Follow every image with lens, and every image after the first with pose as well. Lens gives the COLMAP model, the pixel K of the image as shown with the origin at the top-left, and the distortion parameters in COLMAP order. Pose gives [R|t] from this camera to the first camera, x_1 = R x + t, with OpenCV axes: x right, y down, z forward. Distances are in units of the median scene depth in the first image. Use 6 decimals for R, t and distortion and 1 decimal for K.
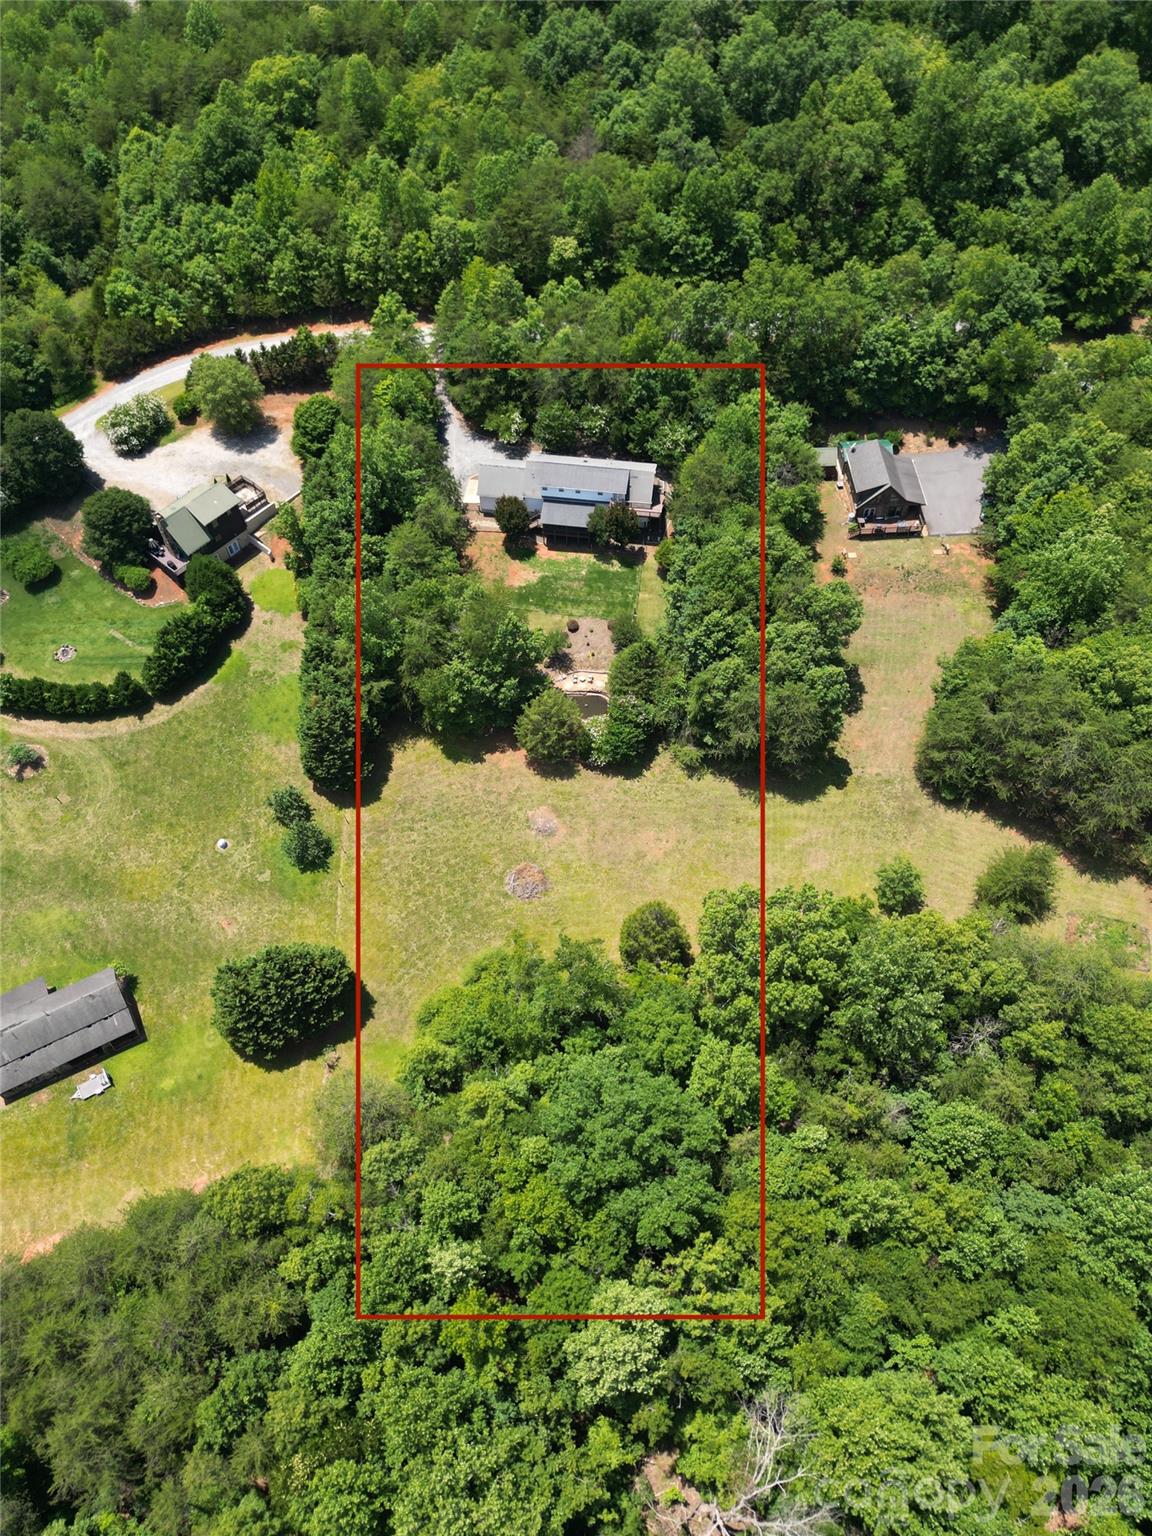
lens RADIAL K [[1073.2, 0, 577.2], [0, 1073.2, 771.7], [0, 0, 1]] dist [0.072186, -0.063397]
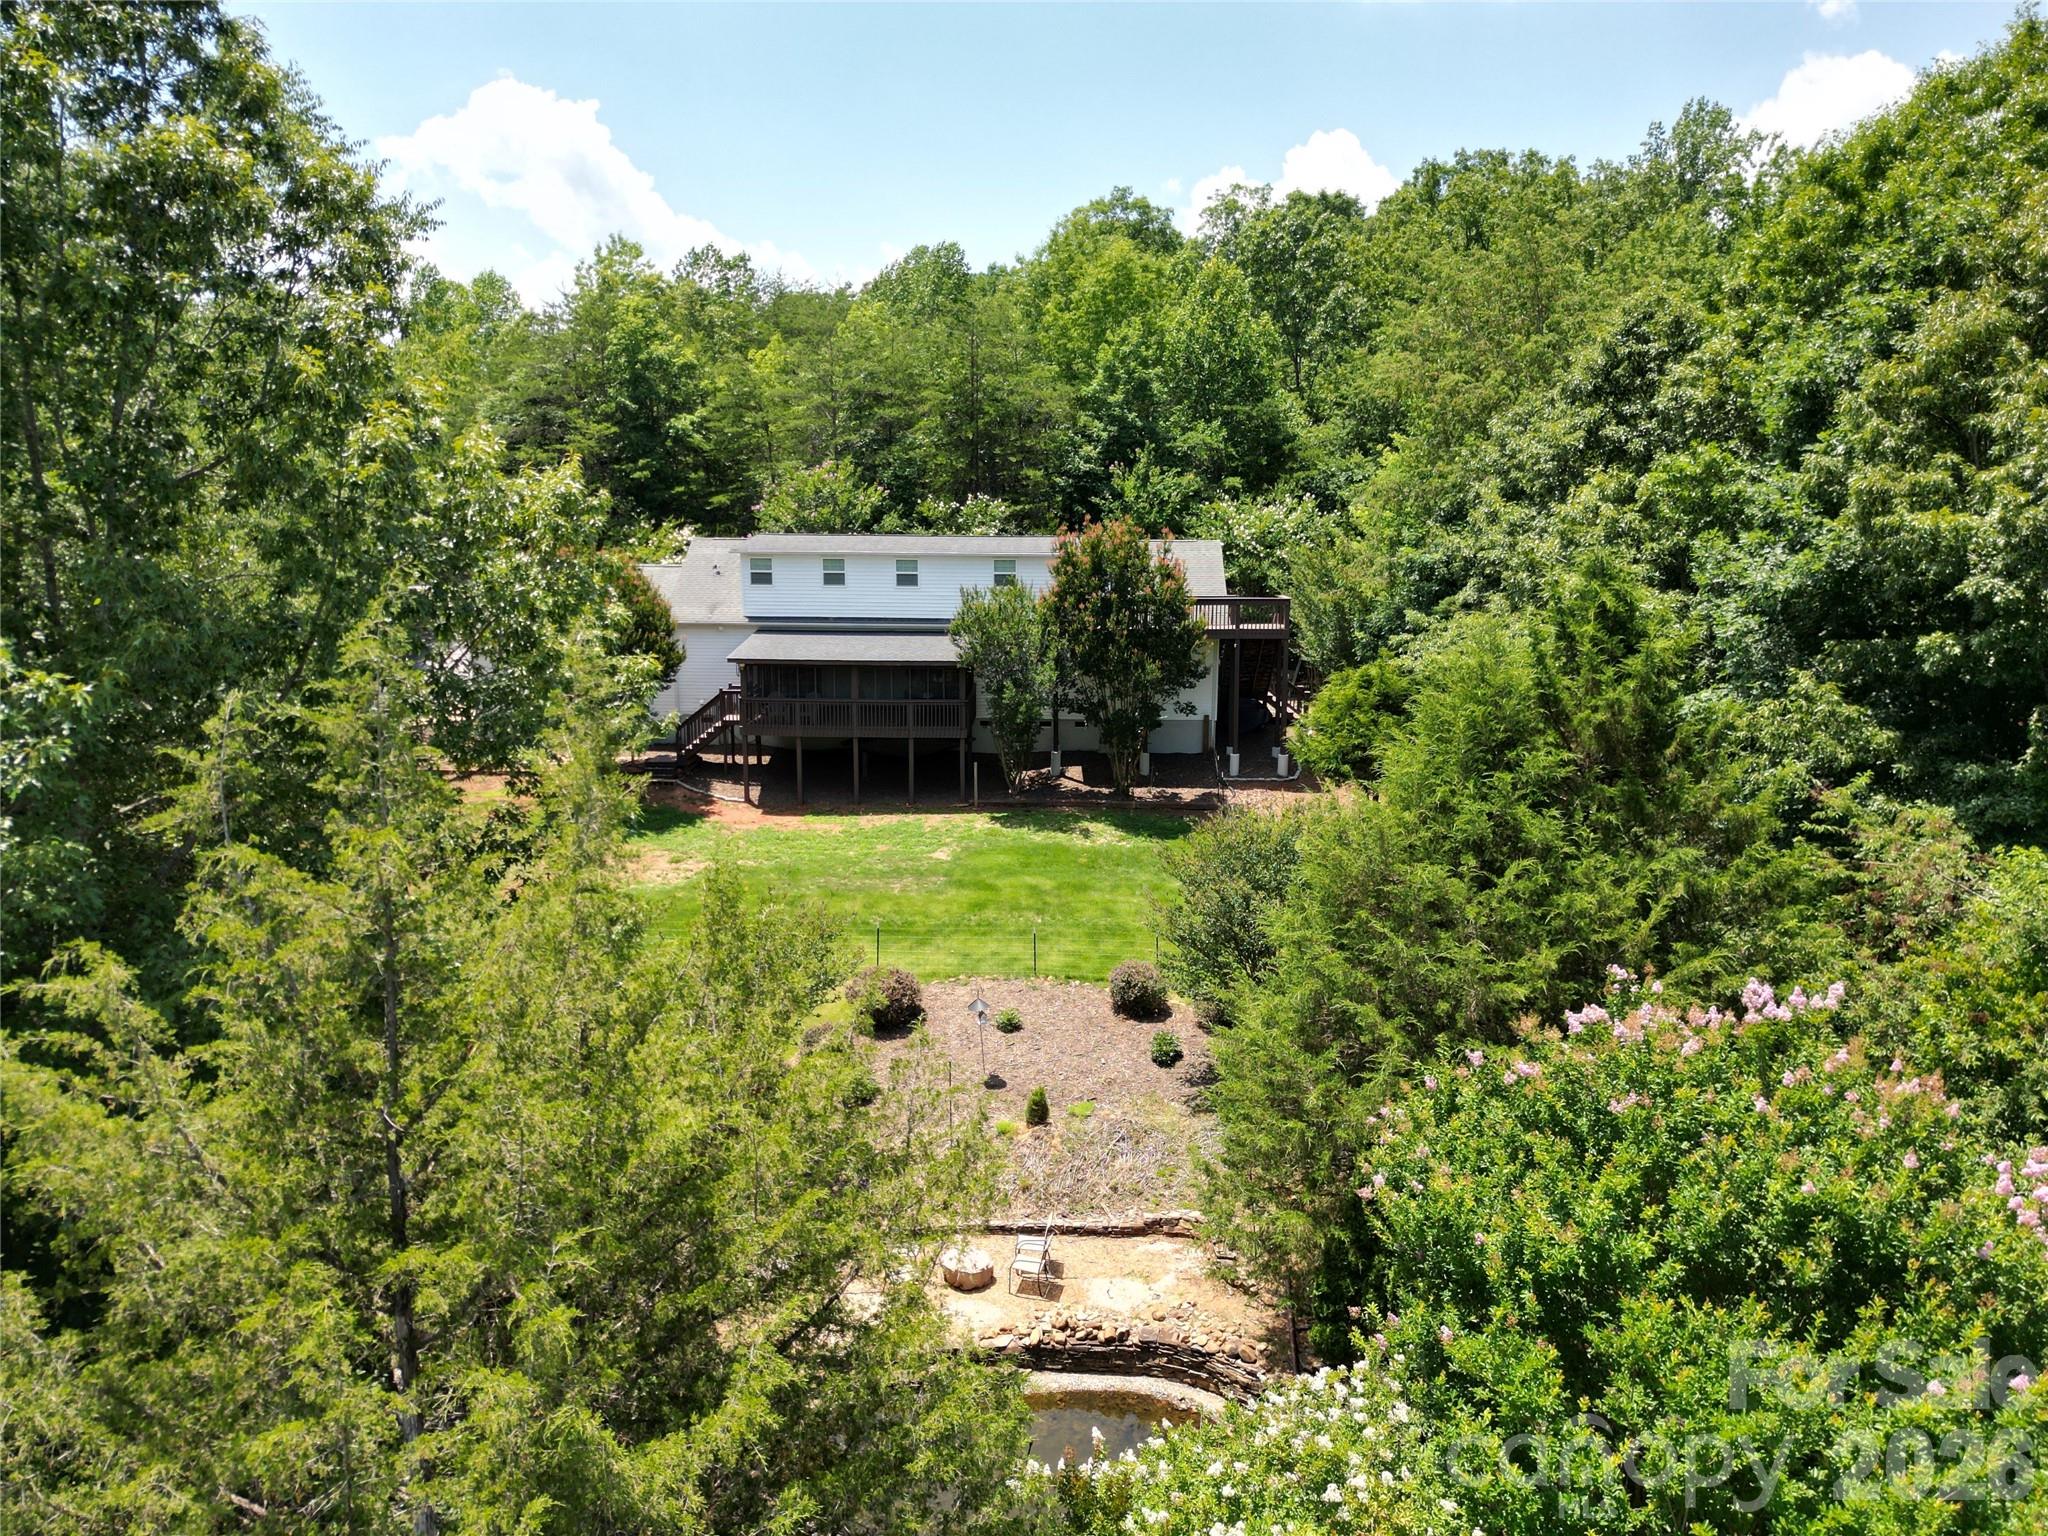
lens RADIAL K [[1434.5, 0, 1015.2], [0, 1434.5, 763.8], [0, 0, 1]] dist [0.066120, -0.066691]
pose [[0.995905, 0.000272, 0.090409, -0.003650], [0.065676, 0.685066, -0.725514, -0.011027], [-0.062134, 0.728481, 0.682243, 0.795476]]
